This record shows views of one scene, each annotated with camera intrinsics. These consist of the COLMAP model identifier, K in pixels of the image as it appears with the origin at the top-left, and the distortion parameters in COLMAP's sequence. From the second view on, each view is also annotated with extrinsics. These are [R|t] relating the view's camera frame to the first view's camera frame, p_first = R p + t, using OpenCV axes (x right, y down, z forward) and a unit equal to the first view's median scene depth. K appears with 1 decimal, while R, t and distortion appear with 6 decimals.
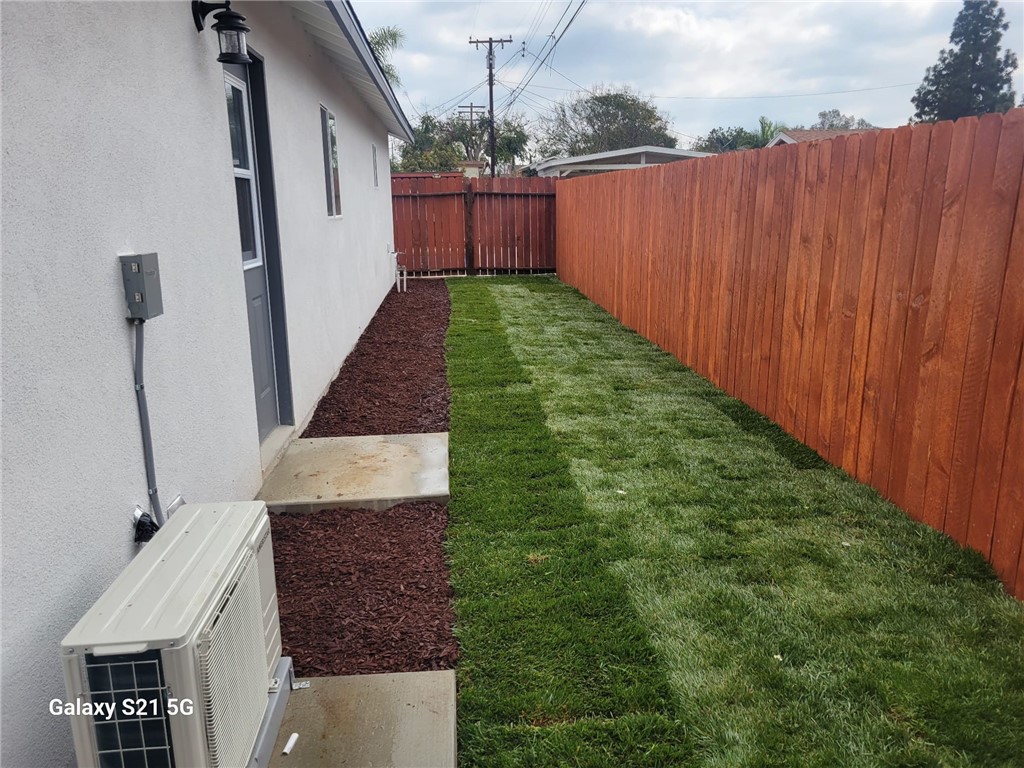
lens RADIAL K [[751.1, 0, 503.7], [0, 751.1, 384.4], [0, 0, 1]] dist [0.043955, -0.006713]
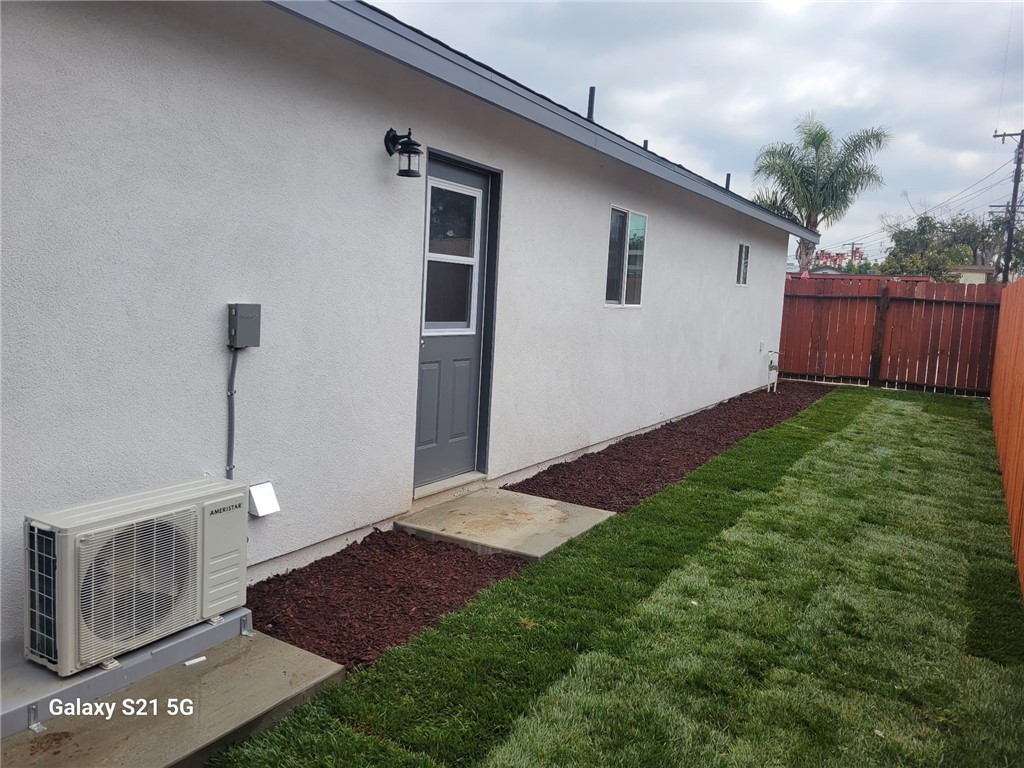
lens RADIAL K [[751.1, 0, 502.6], [0, 751.1, 380.5], [0, 0, 1]] dist [0.043955, -0.006713]
pose [[0.812887, 0.125570, -0.568724, 0.410002], [-0.197872, 0.977942, -0.066900, -0.014667], [0.547779, 0.166916, 0.819803, 0.052607]]
